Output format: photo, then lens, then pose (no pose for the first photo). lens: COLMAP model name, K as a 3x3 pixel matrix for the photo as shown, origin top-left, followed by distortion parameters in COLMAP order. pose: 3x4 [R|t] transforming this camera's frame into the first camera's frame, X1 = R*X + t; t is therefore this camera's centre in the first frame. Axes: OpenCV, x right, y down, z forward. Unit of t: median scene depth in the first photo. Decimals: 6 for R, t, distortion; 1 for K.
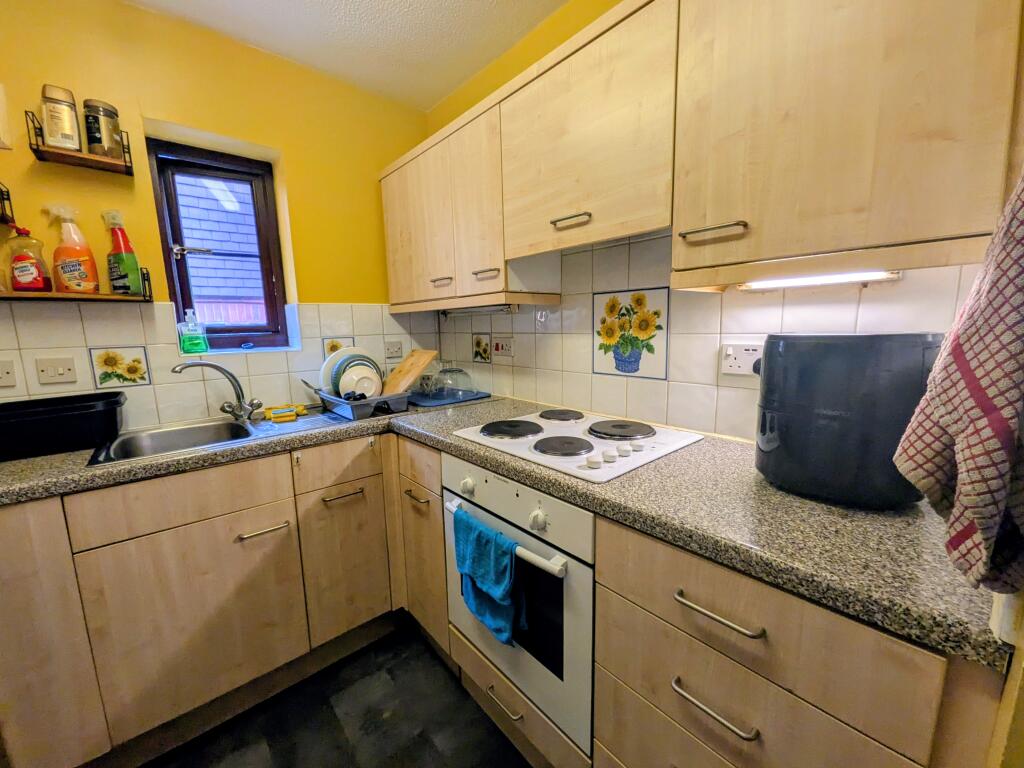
lens RADIAL K [[408.2, 0, 515.6], [0, 408.2, 385.4], [0, 0, 1]] dist [0.004655, -0.001512]
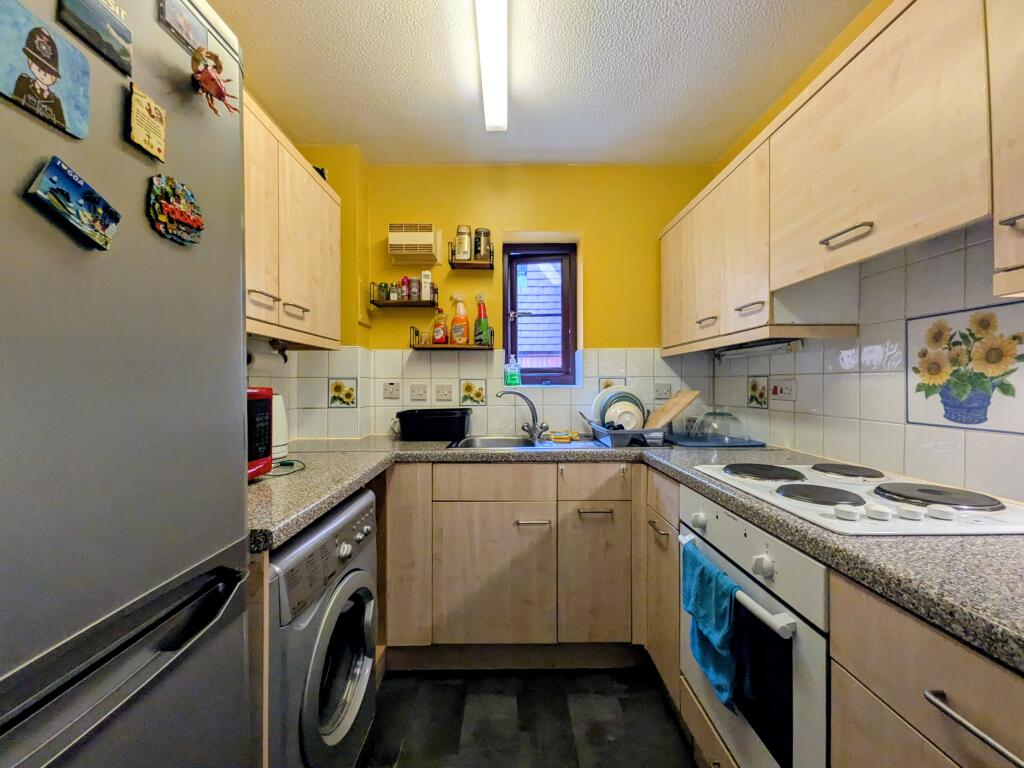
lens RADIAL K [[408.2, 0, 507.9], [0, 408.2, 383.1], [0, 0, 1]] dist [0.004655, -0.001512]
pose [[0.754133, 0.023155, -0.656314, 0.139328], [-0.112696, 0.989116, -0.094596, 0.055994], [0.646980, 0.145302, 0.748534, -0.056144]]
